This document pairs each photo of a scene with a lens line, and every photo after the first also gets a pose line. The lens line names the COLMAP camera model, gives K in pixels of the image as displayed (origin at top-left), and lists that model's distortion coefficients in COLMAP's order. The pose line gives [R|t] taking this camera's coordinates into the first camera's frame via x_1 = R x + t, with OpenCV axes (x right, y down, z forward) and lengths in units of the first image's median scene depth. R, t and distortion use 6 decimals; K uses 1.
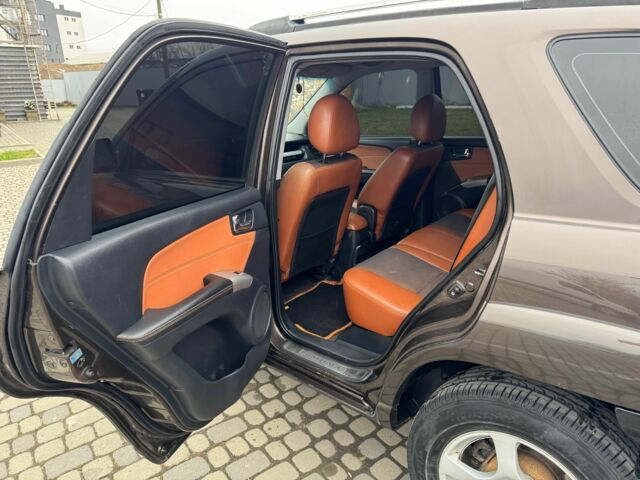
lens RADIAL K [[448.8, 0, 315.8], [0, 448.8, 244.2], [0, 0, 1]] dist [0.007441, -0.004263]
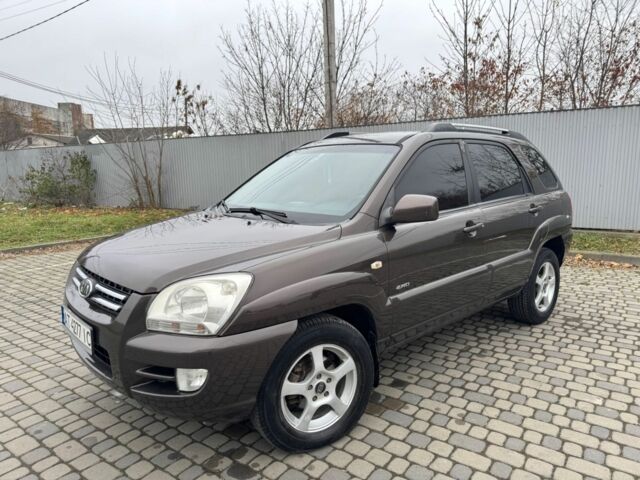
lens RADIAL K [[457.6, 0, 319.8], [0, 457.6, 238.2], [0, 0, 1]] dist [0.004875, -0.009390]
pose [[-0.296503, -0.115729, 0.947994, -1.461335], [0.341918, 0.913971, 0.218516, -0.566745], [-0.891728, 0.388927, -0.231426, 1.799350]]
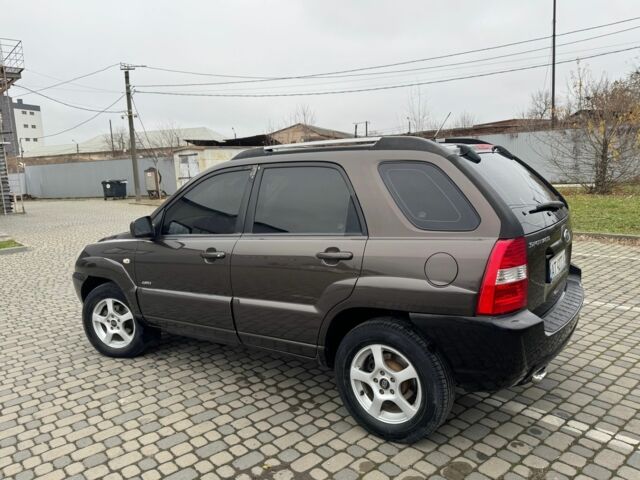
lens RADIAL K [[484.9, 0, 313.8], [0, 484.9, 244.2], [0, 0, 1]] dist [0.042526, -0.049021]
pose [[0.997868, -0.035712, 0.054625, 0.021067], [0.045354, 0.981321, -0.186954, 0.213813], [-0.046928, 0.189033, 0.980849, -0.707174]]
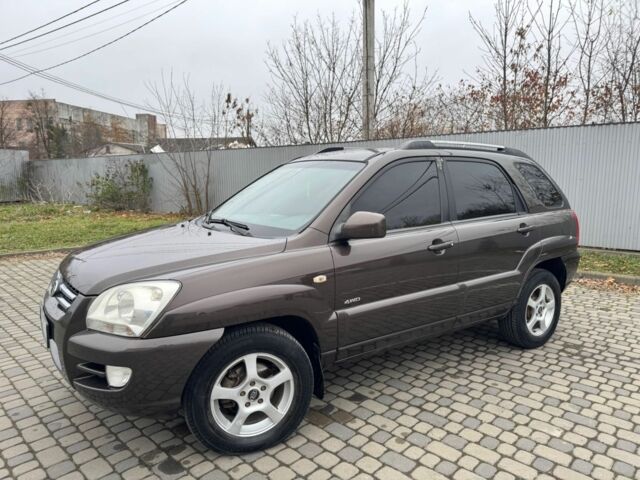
lens RADIAL K [[455.5, 0, 319.5], [0, 455.5, 241.8], [0, 0, 1]] dist [0.013985, -0.018061]
pose [[-0.165081, -0.111201, 0.979991, -1.562834], [0.332744, 0.929089, 0.161476, -0.485127], [-0.928455, 0.352743, -0.116374, 1.536997]]
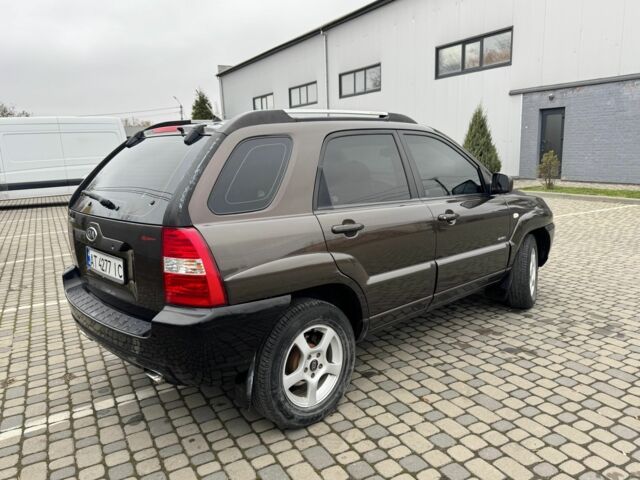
lens RADIAL K [[484.9, 0, 324.1], [0, 484.9, 239.0], [0, 0, 1]] dist [0.042526, -0.049021]
pose [[-0.122370, 0.209584, -0.970103, 1.888655], [-0.299250, 0.924168, 0.237407, -0.473917], [0.946296, 0.319354, -0.050372, 1.167655]]
